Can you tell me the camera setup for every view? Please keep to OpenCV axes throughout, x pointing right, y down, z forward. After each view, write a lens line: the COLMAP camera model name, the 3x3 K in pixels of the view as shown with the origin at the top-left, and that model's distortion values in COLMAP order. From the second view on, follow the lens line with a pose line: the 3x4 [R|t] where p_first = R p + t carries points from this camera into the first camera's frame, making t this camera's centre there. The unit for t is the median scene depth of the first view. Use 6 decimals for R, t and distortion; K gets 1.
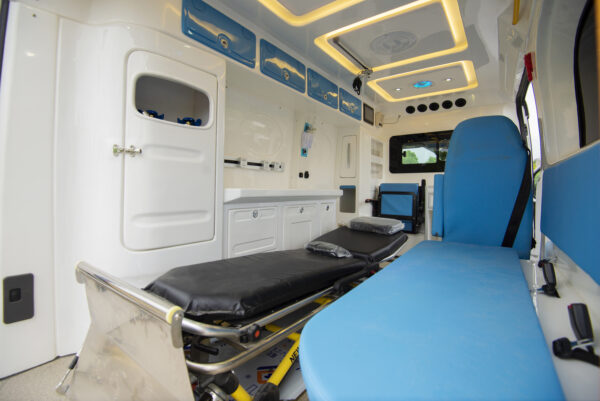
lens RADIAL K [[274.4, 0, 292.3], [0, 274.4, 185.7], [0, 0, 1]] dist [-0.008946, -0.019711]
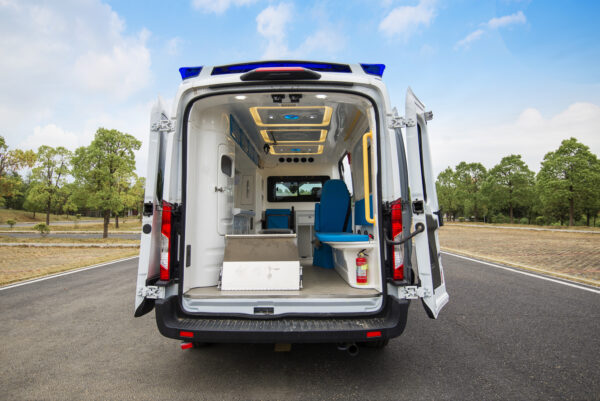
lens RADIAL K [[361.6, 0, 300.0], [0, 361.6, 200.5], [0, 0, 1]] dist [-0.000138, -0.000151]
pose [[0.800419, 0.020324, 0.599096, -0.951255], [0.010717, 0.998780, -0.048202, 0.056363], [-0.599345, 0.045002, 0.799225, -0.895875]]
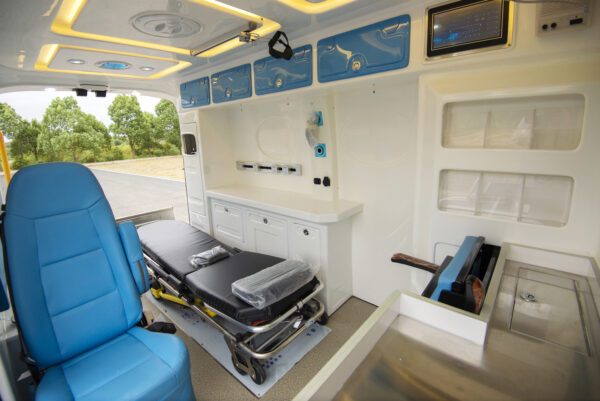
lens RADIAL K [[274.4, 0, 292.3], [0, 274.4, 185.7], [0, 0, 1]] dist [-0.008946, -0.019711]
pose [[-0.084245, 0.176917, -0.980614, 0.904899], [0.044847, 0.983788, 0.173637, -0.185851], [0.995435, -0.029350, -0.090814, 1.128269]]
